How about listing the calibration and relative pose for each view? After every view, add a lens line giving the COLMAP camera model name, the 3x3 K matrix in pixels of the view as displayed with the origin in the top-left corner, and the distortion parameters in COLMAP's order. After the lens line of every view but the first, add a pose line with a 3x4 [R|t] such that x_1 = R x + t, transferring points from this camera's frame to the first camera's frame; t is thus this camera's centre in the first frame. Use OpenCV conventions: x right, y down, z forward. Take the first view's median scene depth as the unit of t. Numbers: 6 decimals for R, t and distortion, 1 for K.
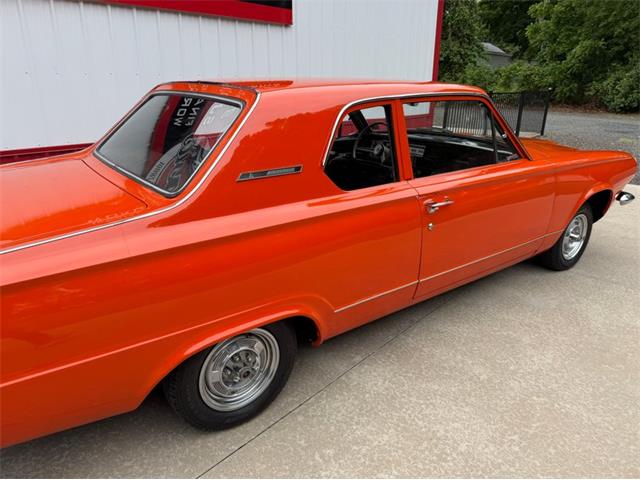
lens RADIAL K [[453.0, 0, 316.6], [0, 453.0, 235.5], [0, 0, 1]] dist [0.006952, -0.012956]
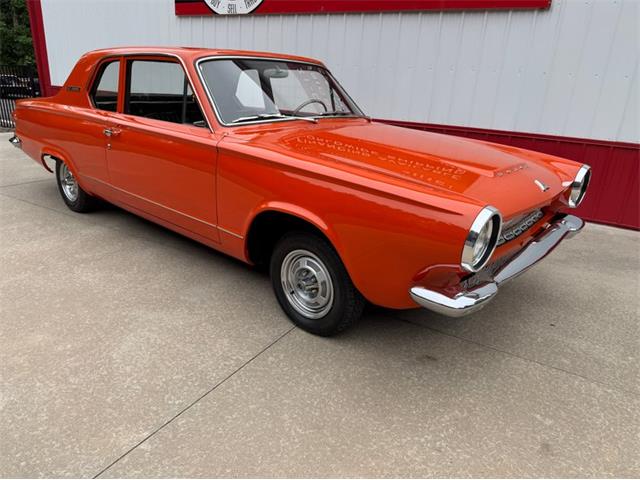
lens RADIAL K [[456.6, 0, 306.4], [0, 456.6, 241.4], [0, 0, 1]] dist [-0.000642, -0.005482]
pose [[0.180854, 0.333123, -0.925376, 1.023941], [-0.373128, 0.893790, 0.248829, -0.193685], [0.909982, 0.300282, 0.285943, 0.704955]]
